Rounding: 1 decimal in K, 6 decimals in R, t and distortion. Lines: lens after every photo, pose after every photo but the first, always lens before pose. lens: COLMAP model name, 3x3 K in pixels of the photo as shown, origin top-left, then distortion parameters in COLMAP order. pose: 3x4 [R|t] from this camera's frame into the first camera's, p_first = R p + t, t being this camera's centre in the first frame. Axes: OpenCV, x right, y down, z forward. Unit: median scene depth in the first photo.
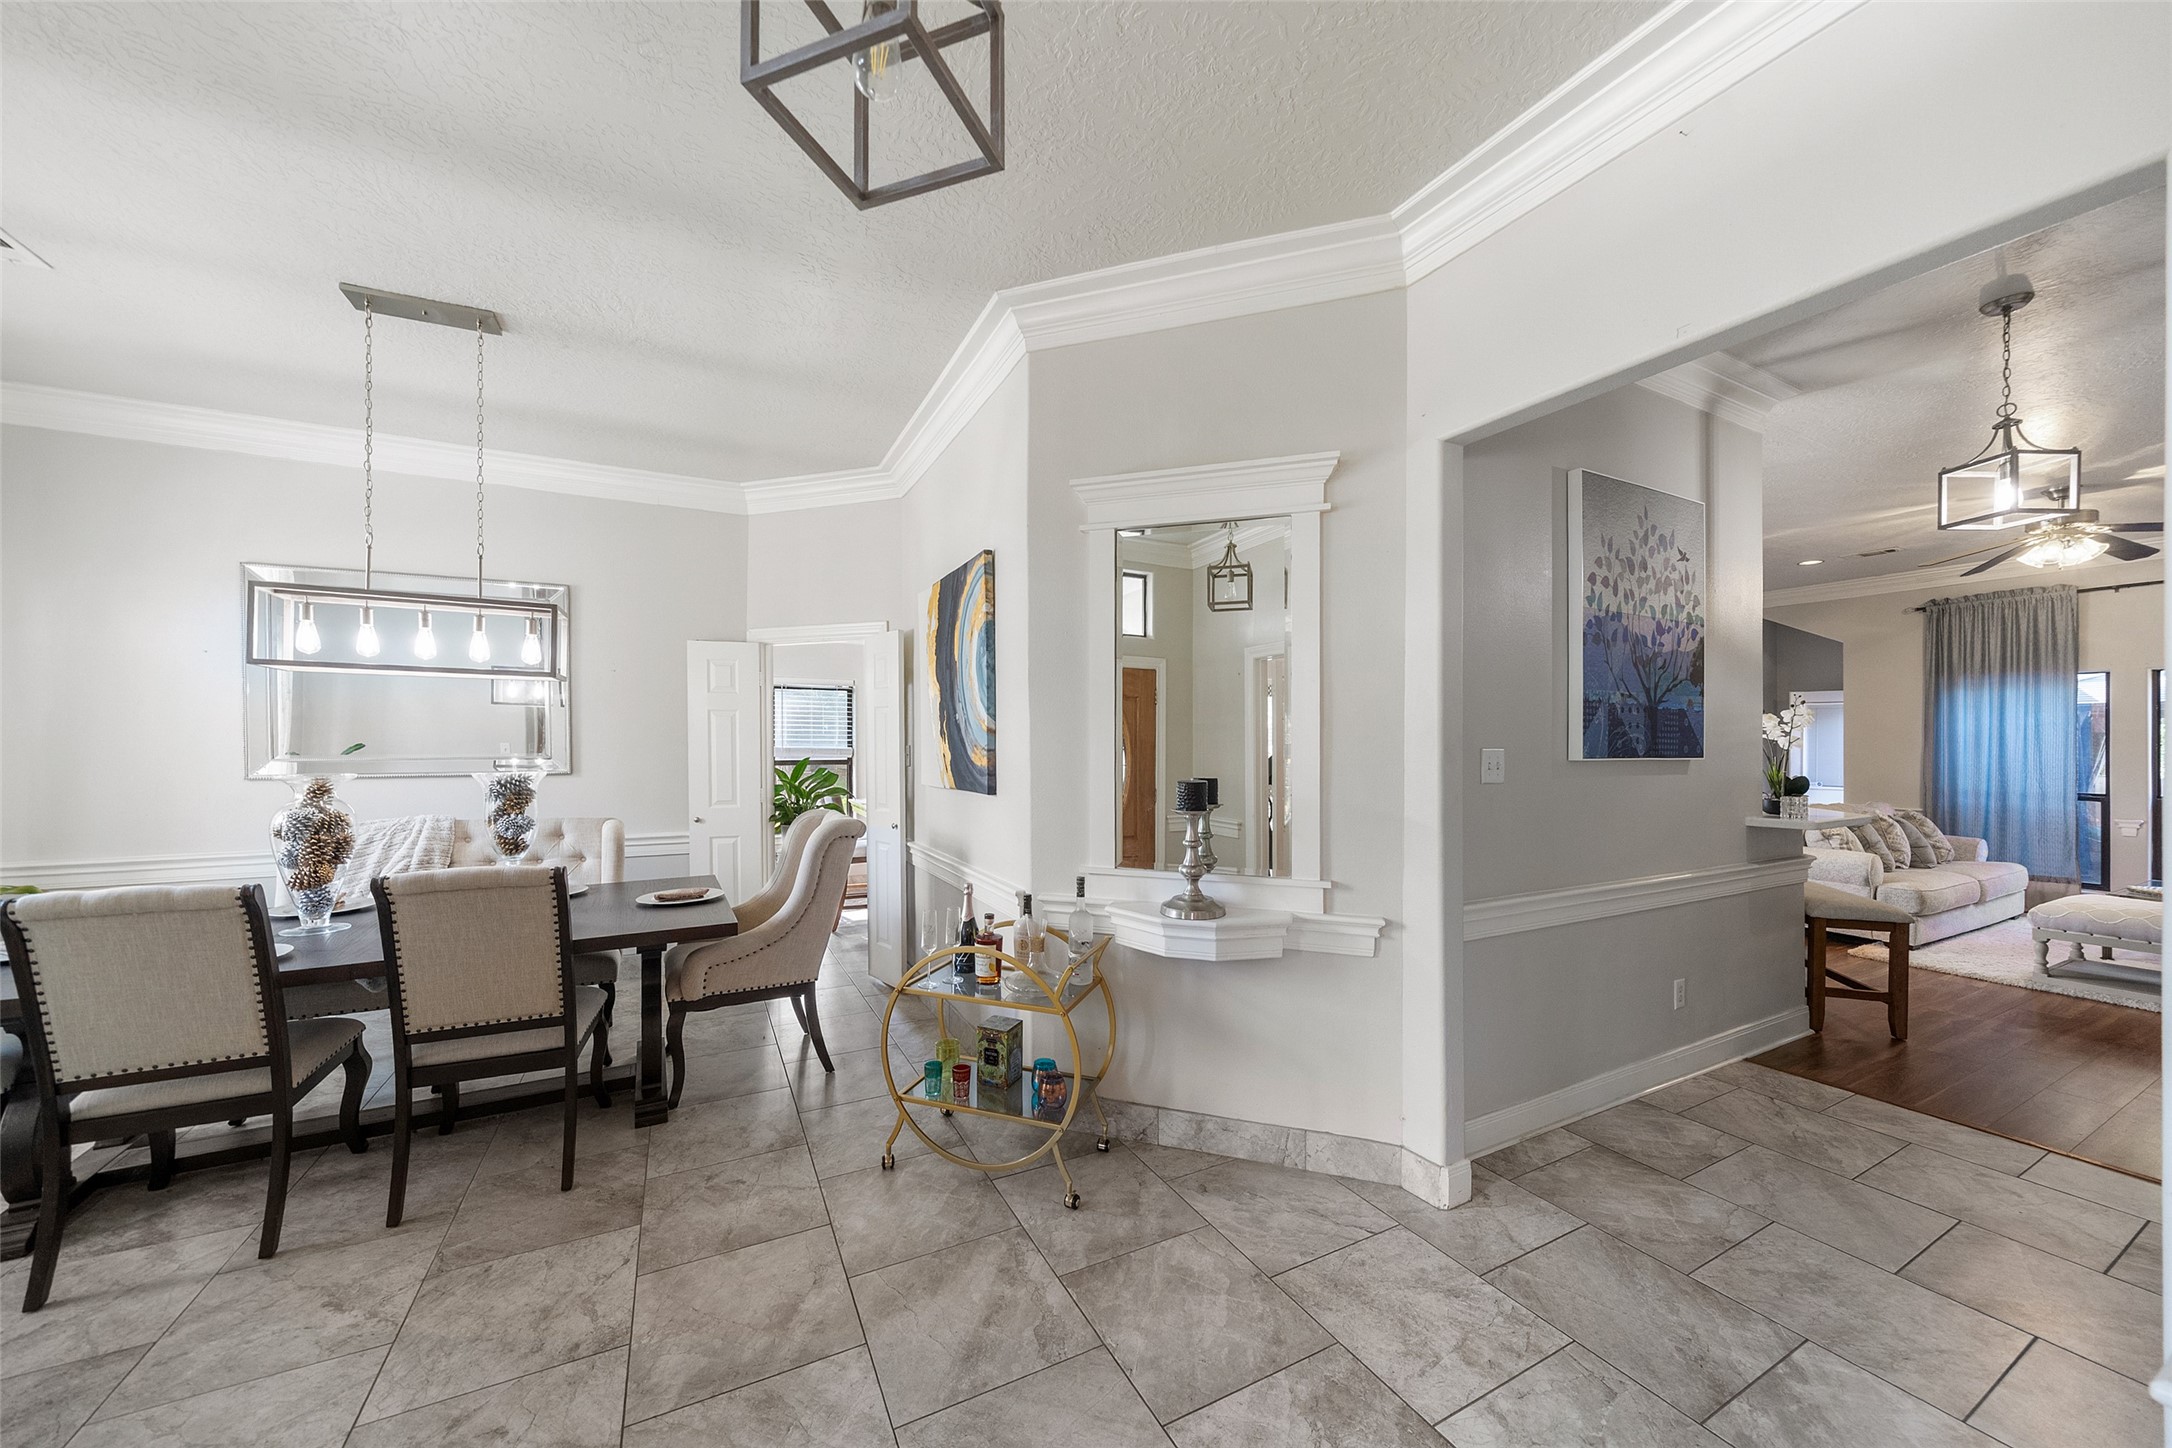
lens RADIAL K [[757.5, 0, 1089.0], [0, 757.5, 742.0], [0, 0, 1]] dist [-0.006442, 0.000477]
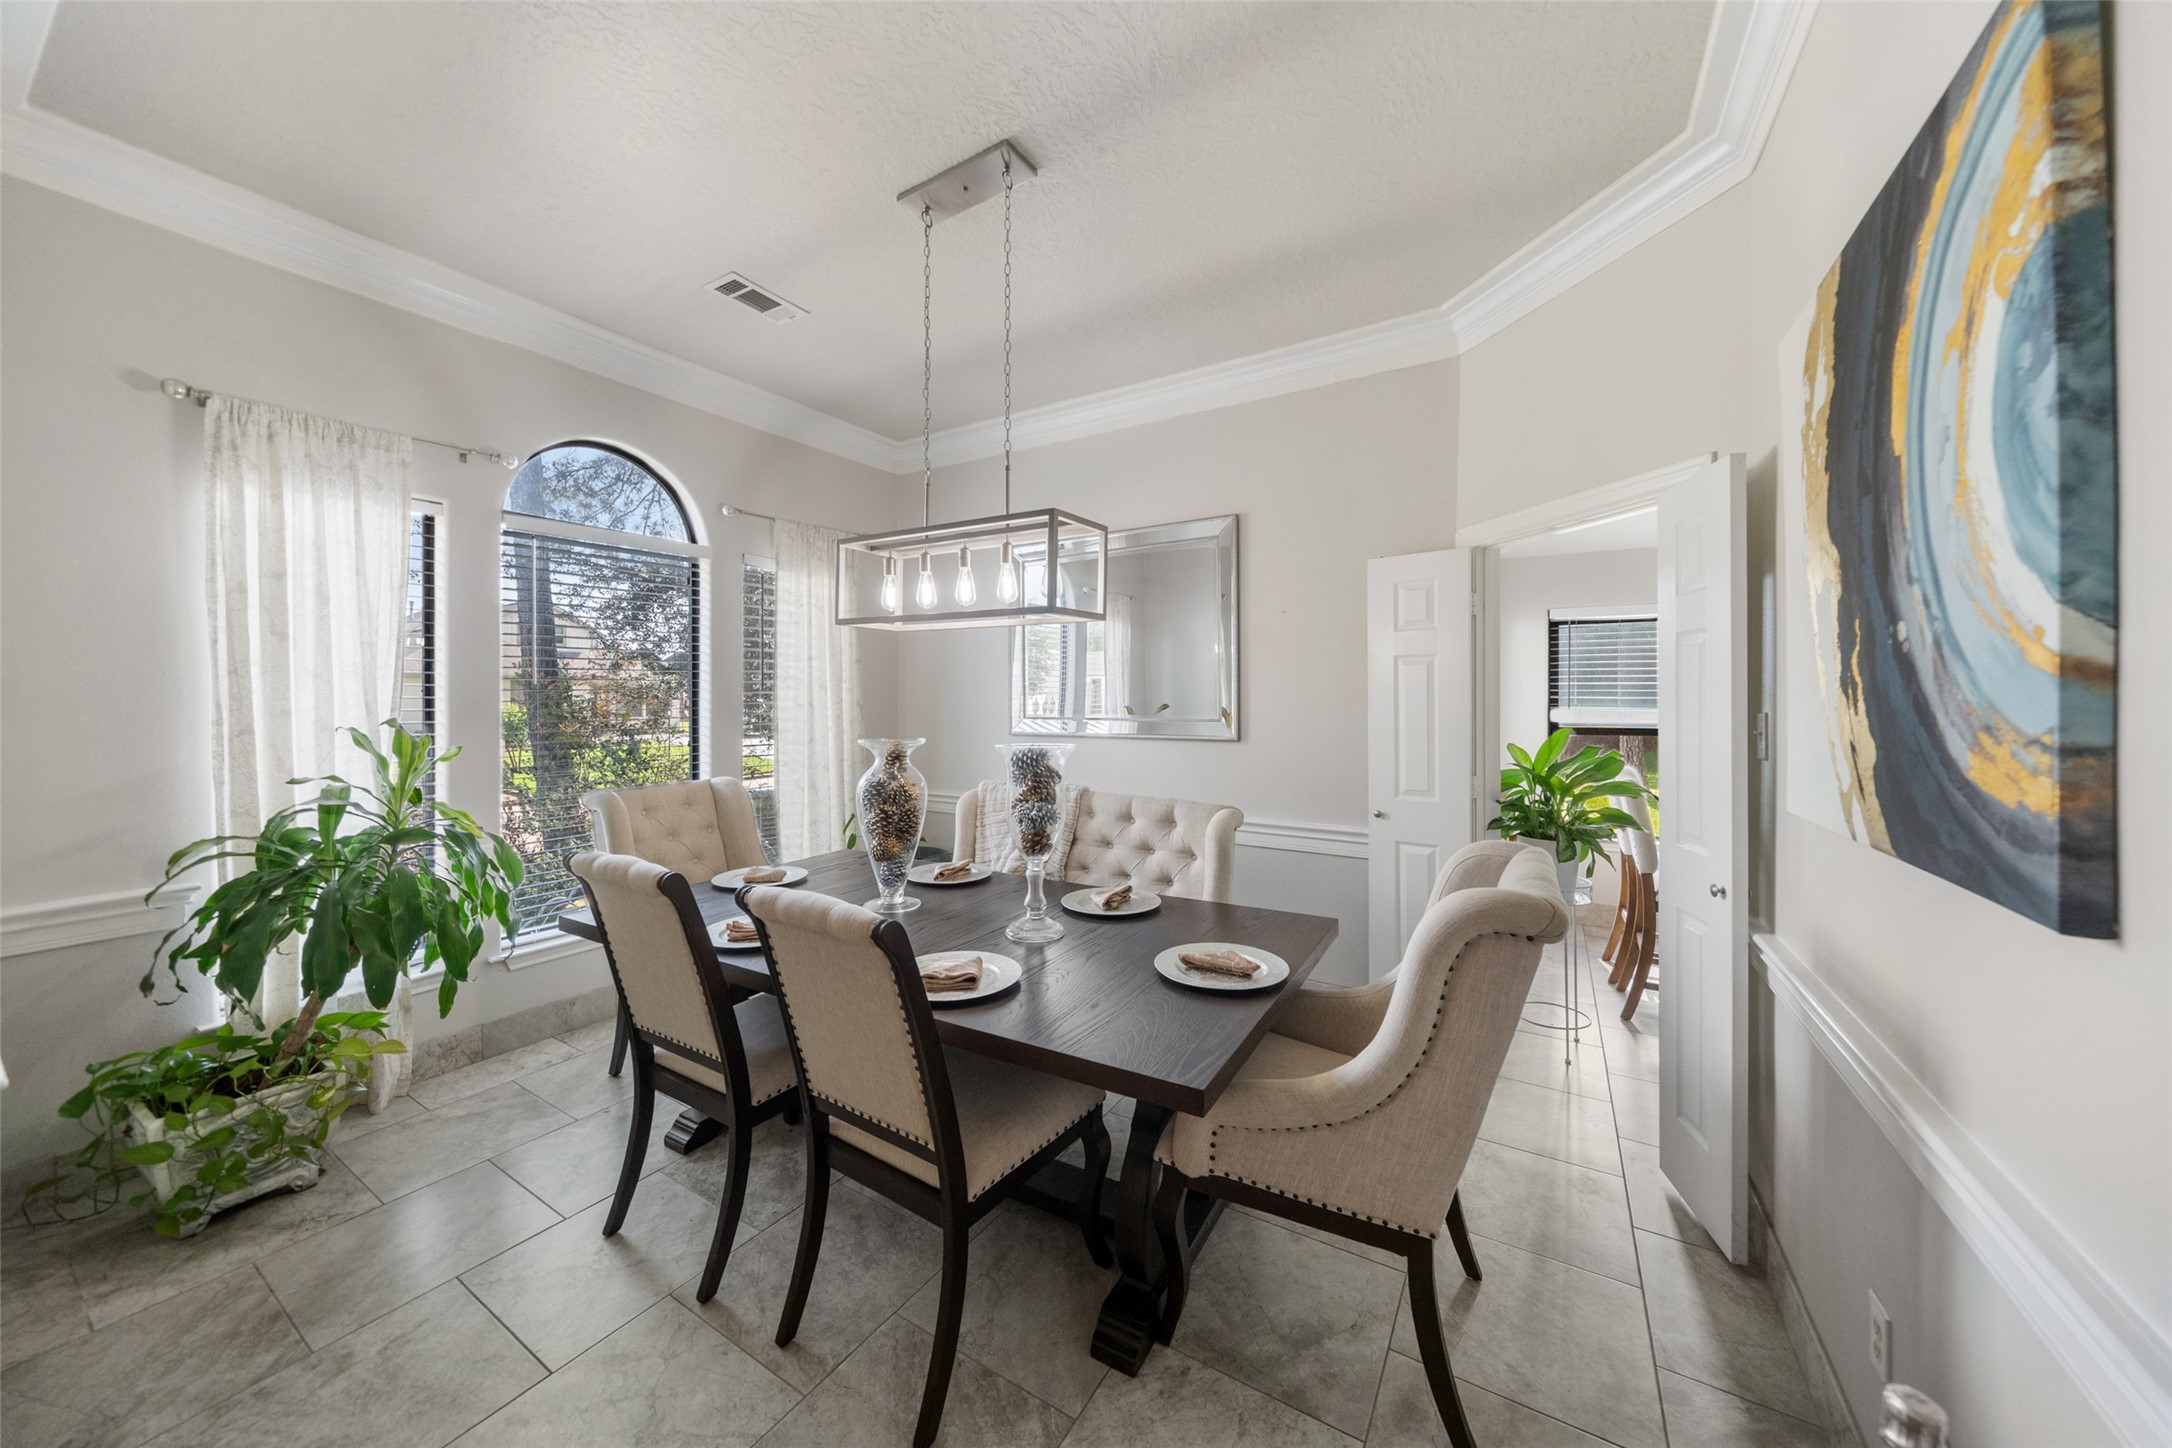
lens RADIAL K [[757.5, 0, 1073.3], [0, 757.5, 705.4], [0, 0, 1]] dist [-0.006442, 0.000477]
pose [[0.507431, 0.006679, -0.861666, -0.087047], [0.000760, 0.999966, 0.008198, -0.005488], [0.861692, -0.004815, 0.507409, 0.599238]]
